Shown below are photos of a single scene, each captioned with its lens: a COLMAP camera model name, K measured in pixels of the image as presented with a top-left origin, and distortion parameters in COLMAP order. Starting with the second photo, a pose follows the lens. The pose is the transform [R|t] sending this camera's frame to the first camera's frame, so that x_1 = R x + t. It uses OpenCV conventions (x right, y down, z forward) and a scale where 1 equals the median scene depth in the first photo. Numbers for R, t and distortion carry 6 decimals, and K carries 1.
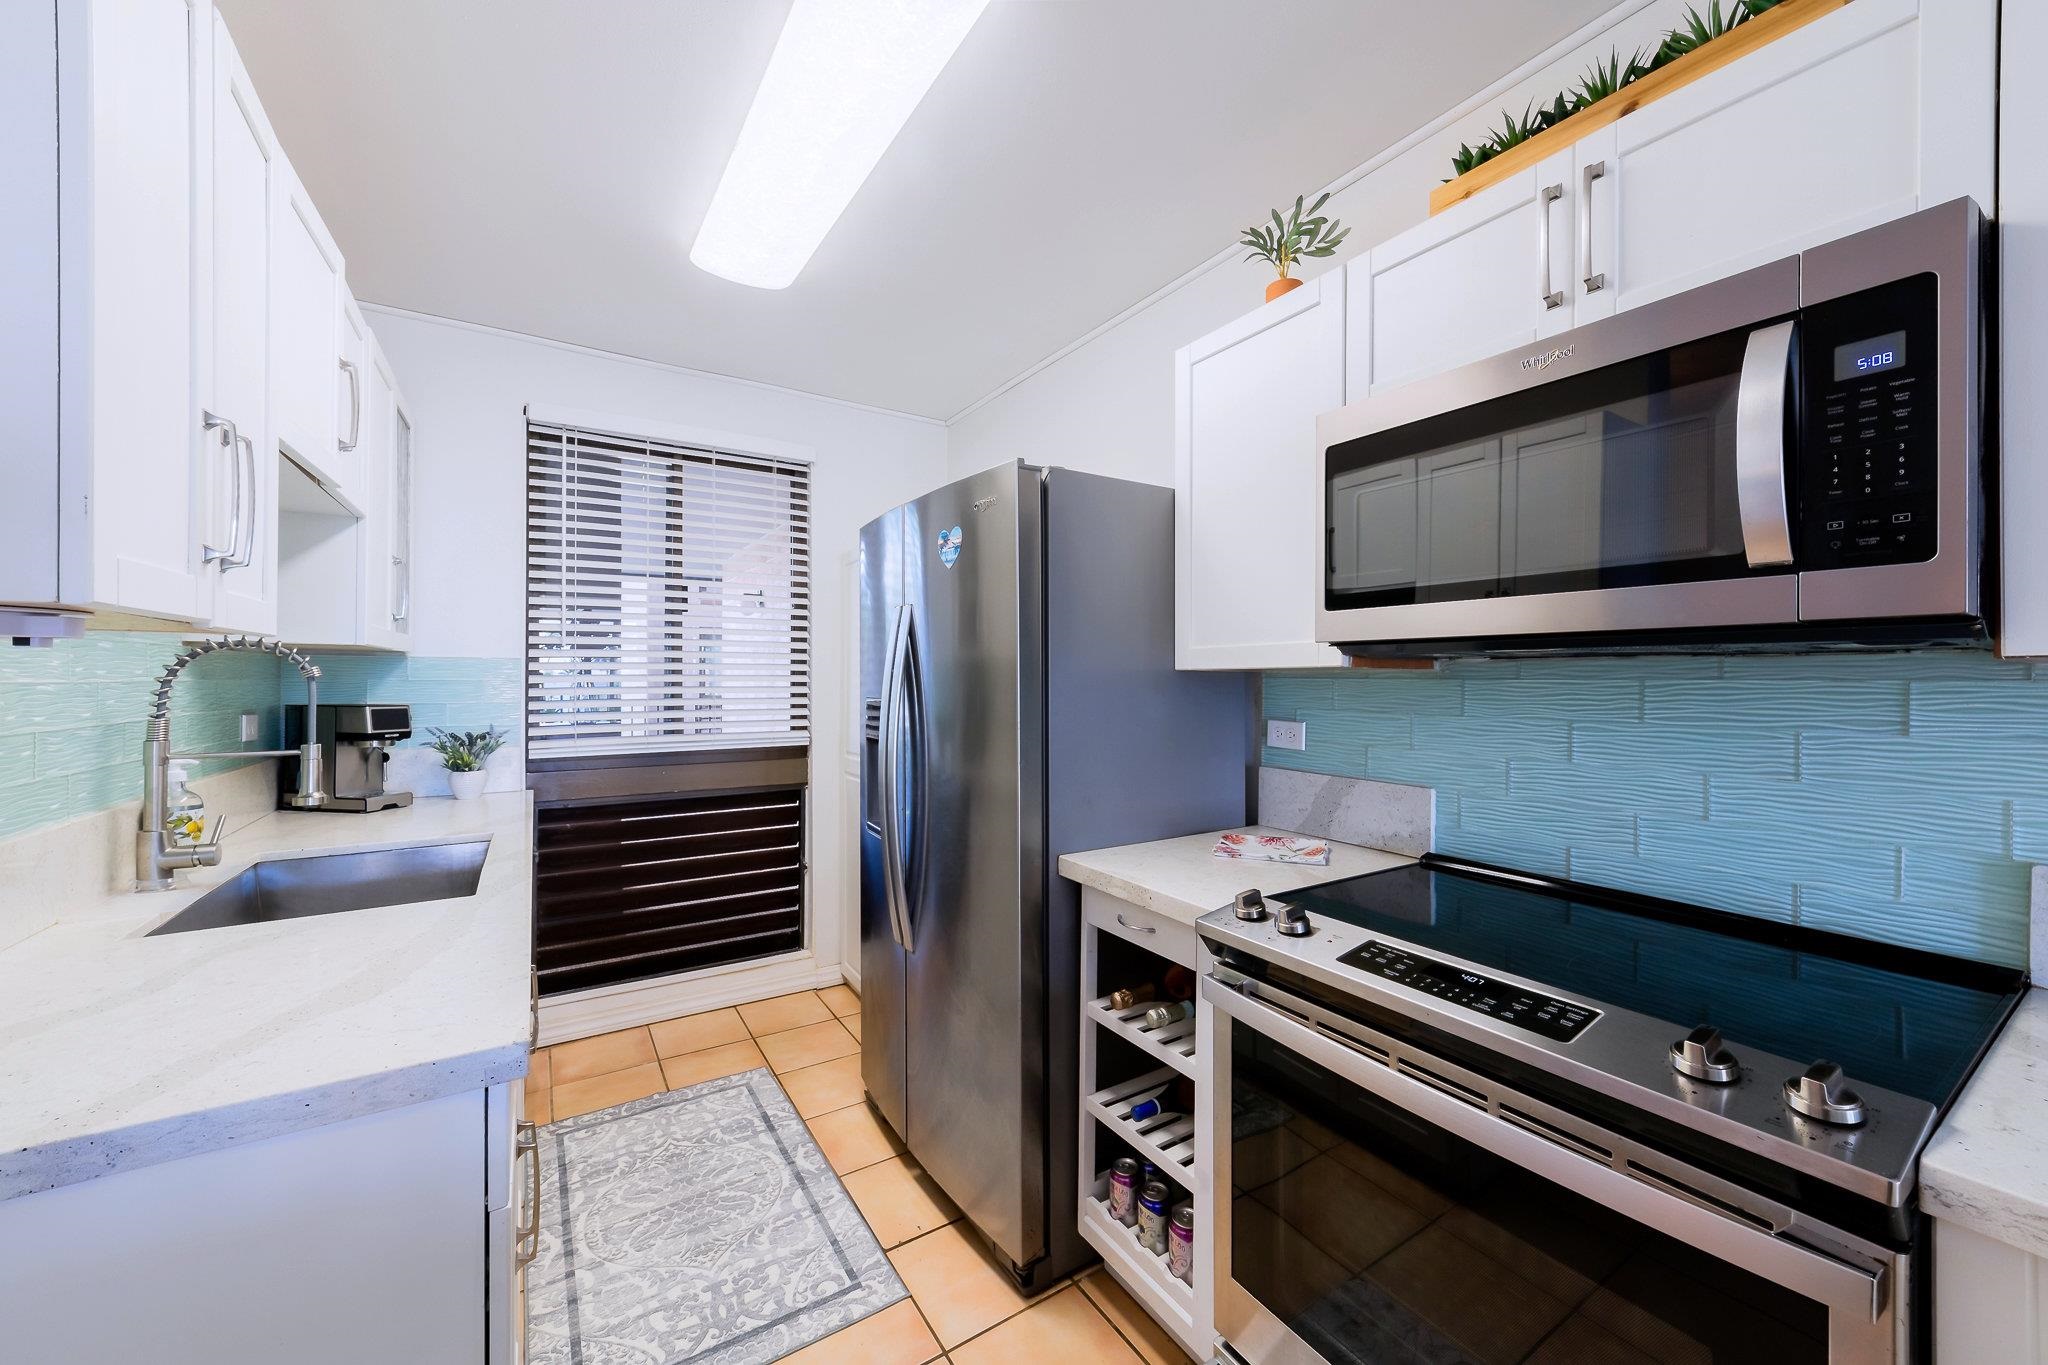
lens RADIAL K [[773.9, 0, 1034.1], [0, 773.9, 679.2], [0, 0, 1]] dist [0.000679, 0.000915]
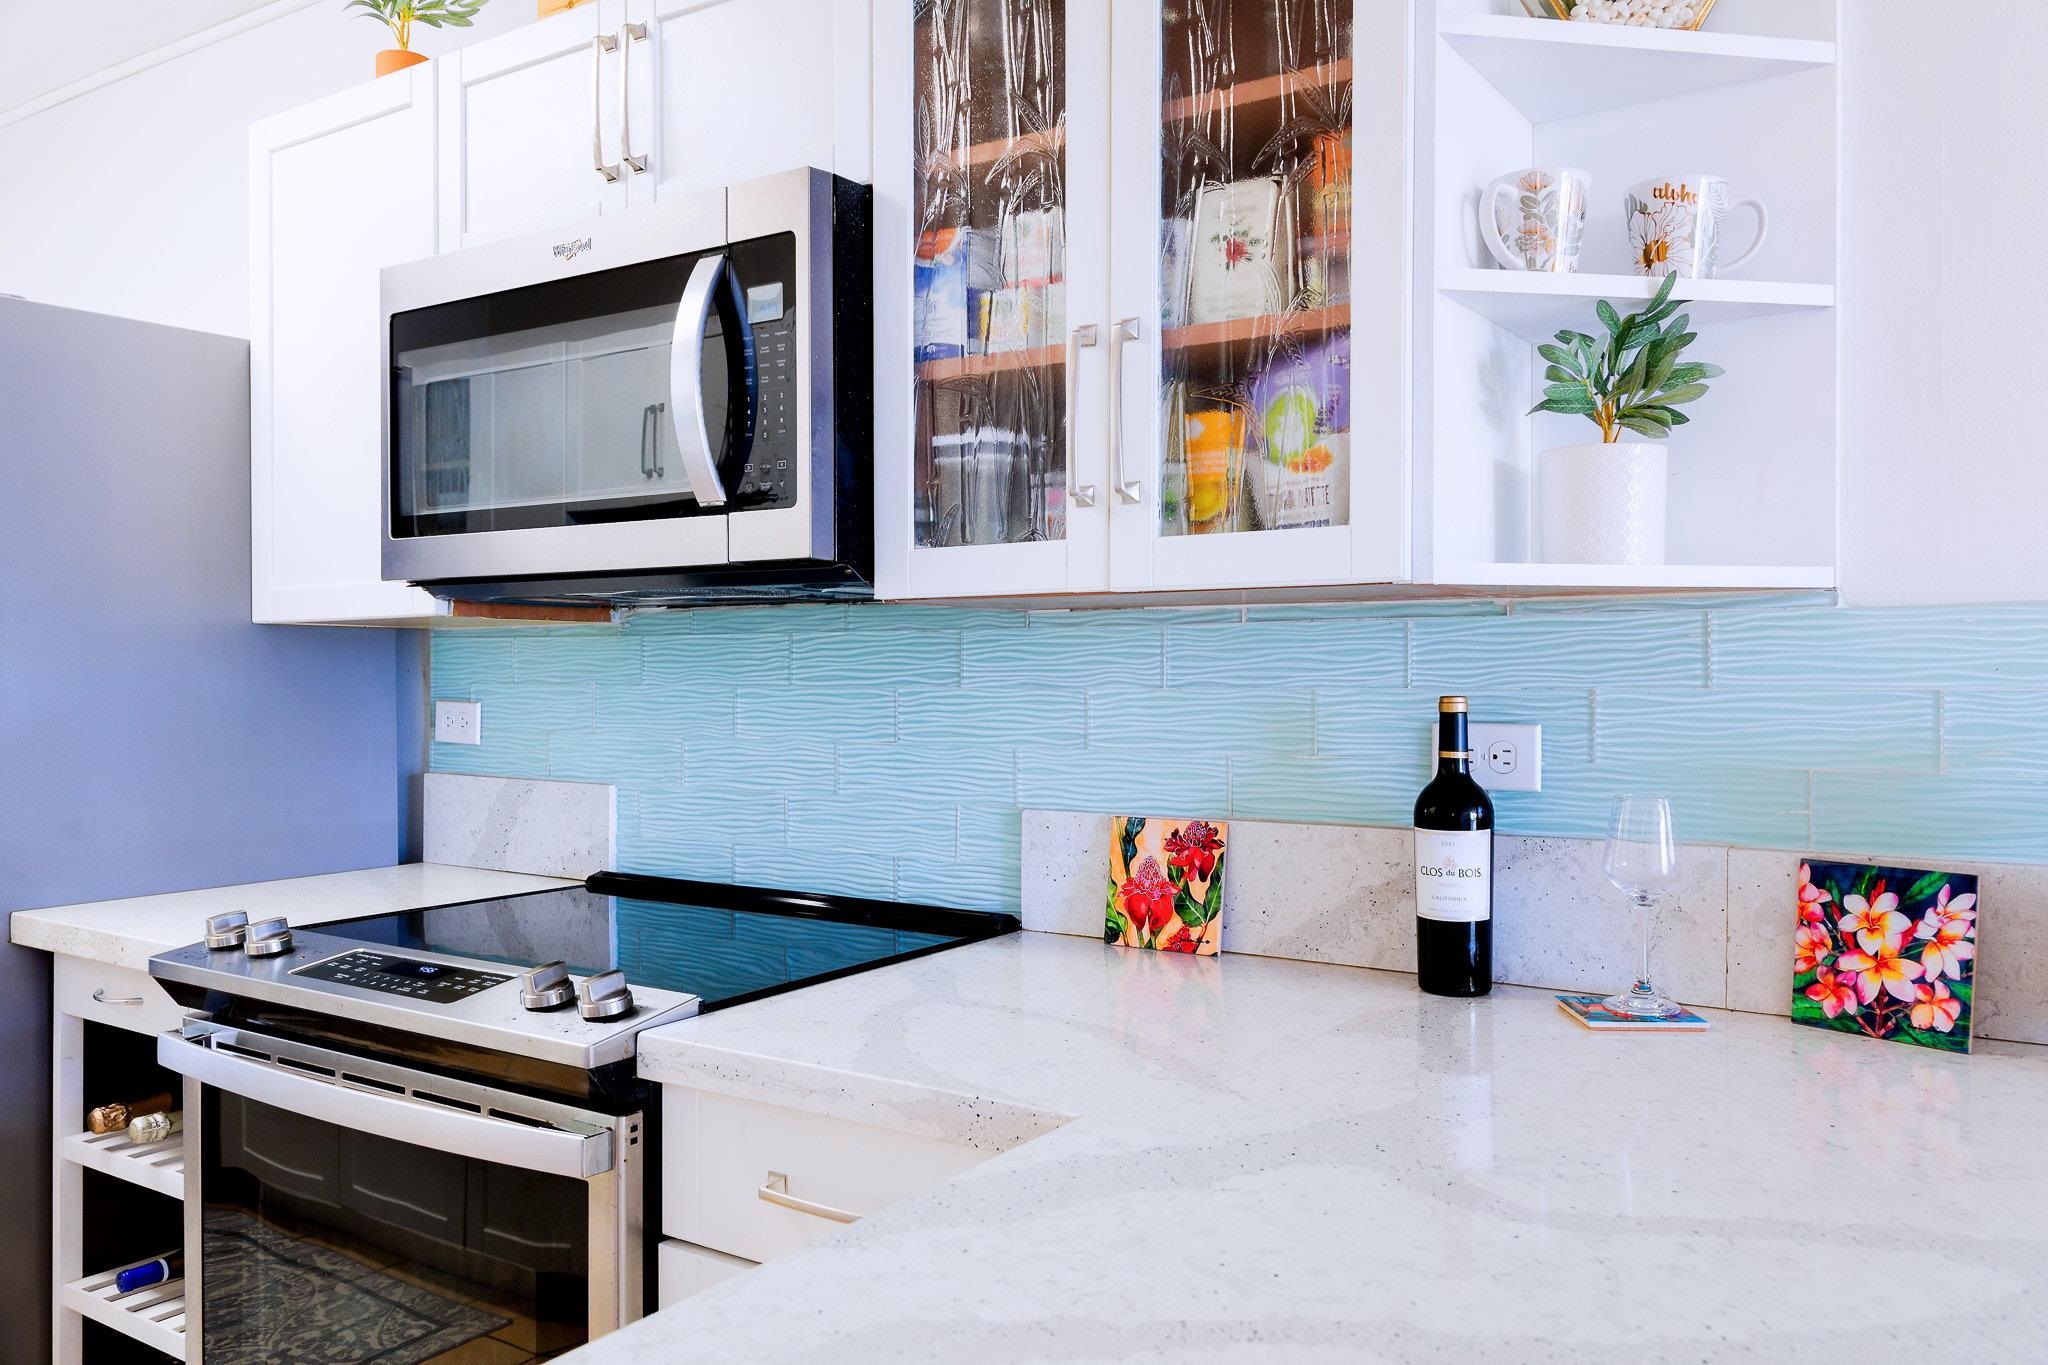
lens RADIAL K [[1570.8, 0, 1039.7], [0, 1570.8, 680.9], [0, 0, 1]] dist [0.027608, -0.024833]
pose [[0.917945, -0.007805, 0.396630, 0.378866], [0.004673, 0.999950, 0.008861, 0.040439], [-0.396679, -0.006280, 0.917936, -0.673540]]
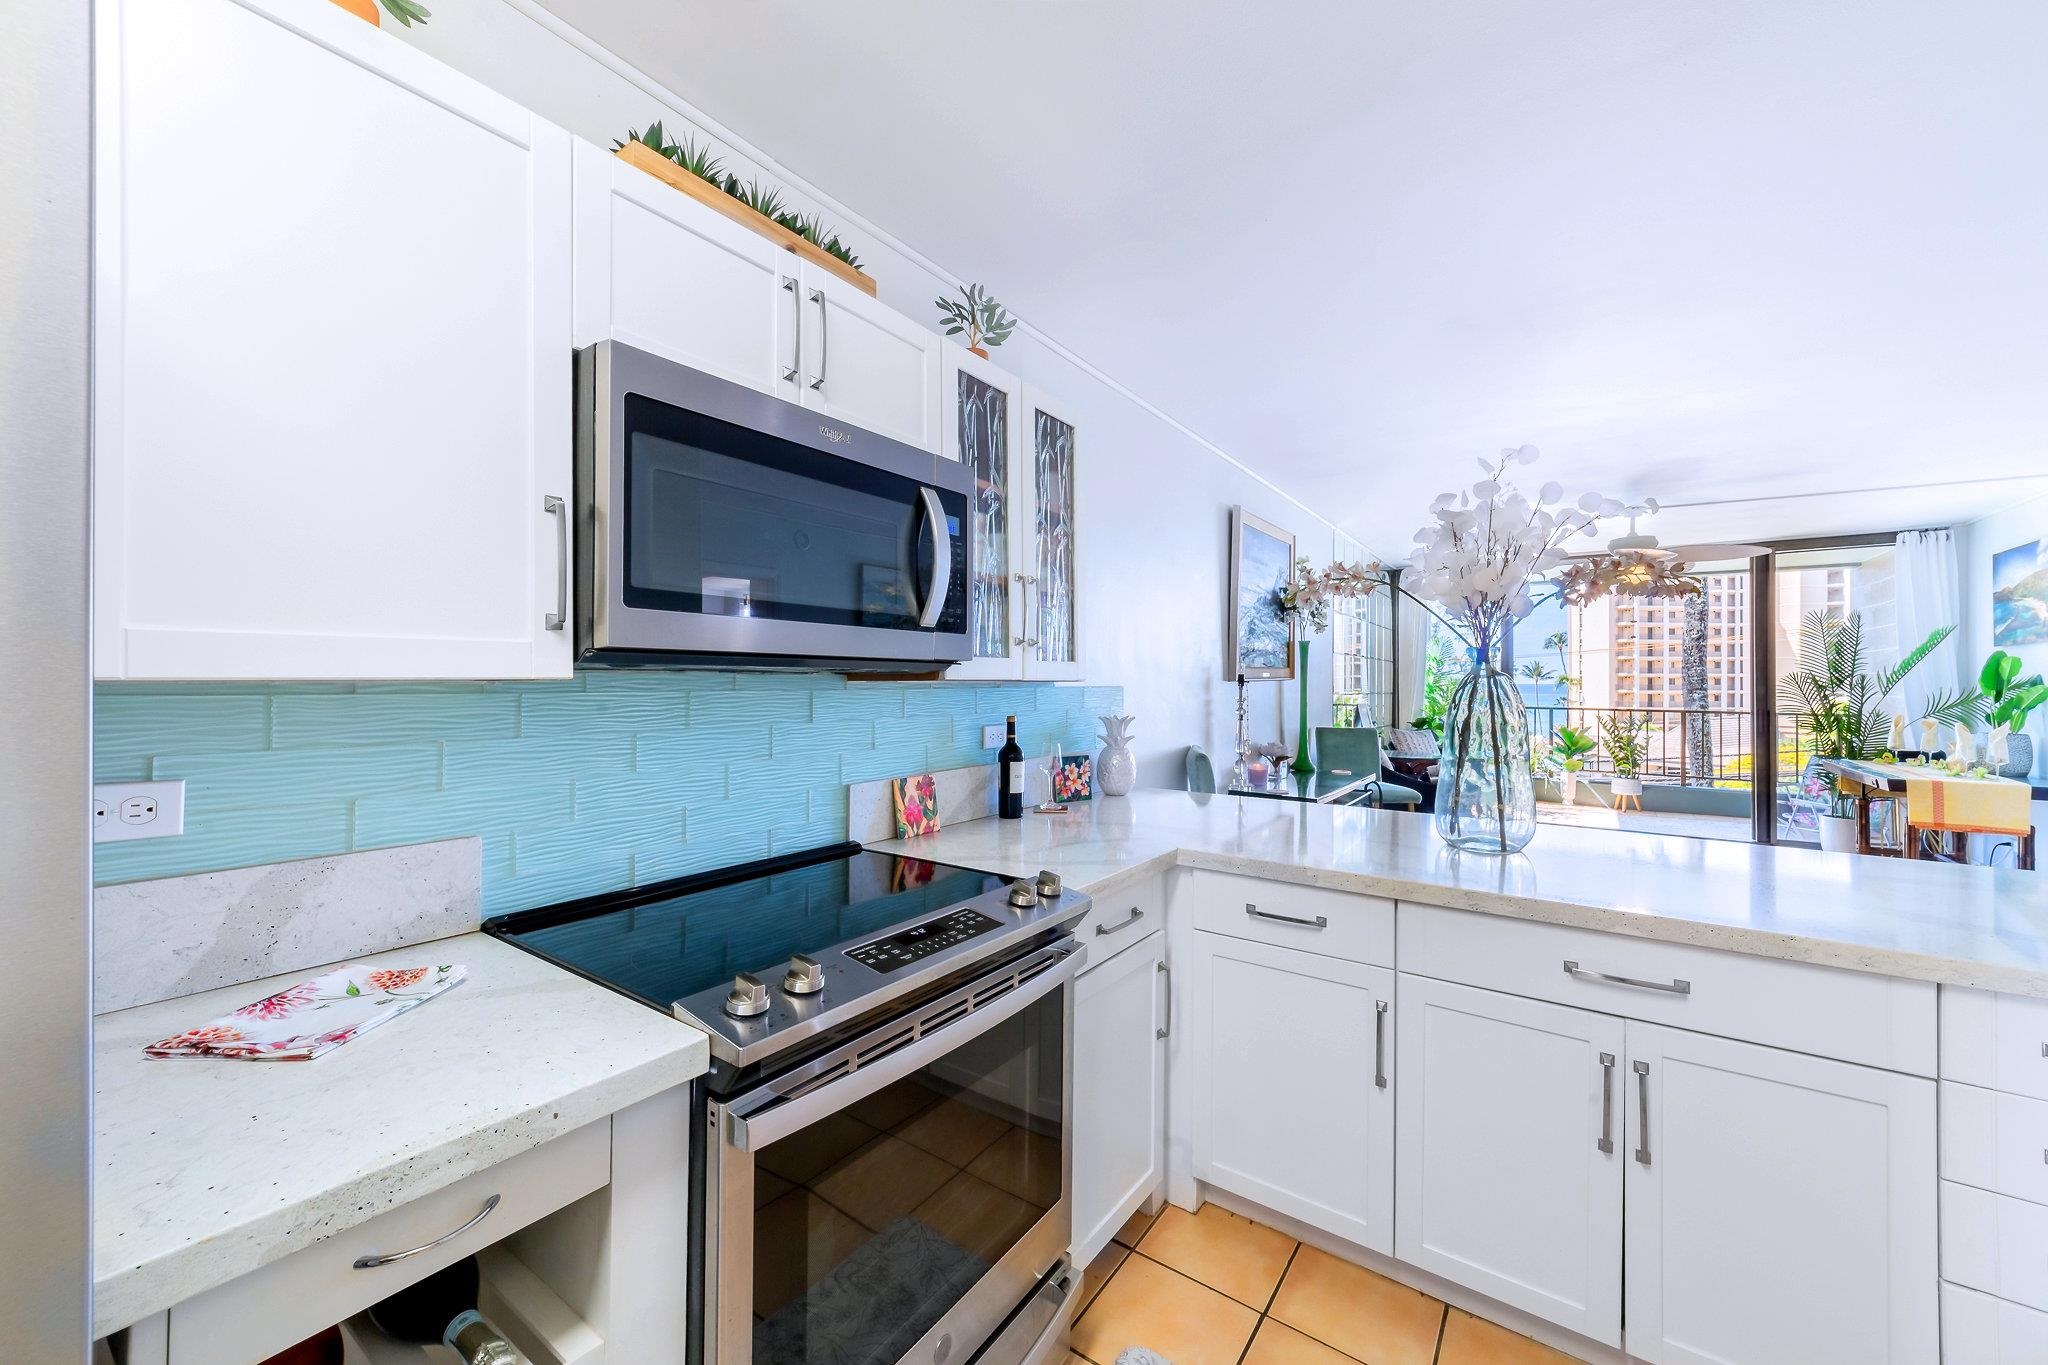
lens RADIAL K [[773.9, 0, 1027.7], [0, 773.9, 680.0], [0, 0, 1]] dist [0.000679, 0.000915]
pose [[-0.373732, 0.001454, 0.927536, -0.513057], [-0.001150, 0.999997, -0.002031, -0.015763], [-0.927536, -0.001826, -0.373729, 0.999846]]
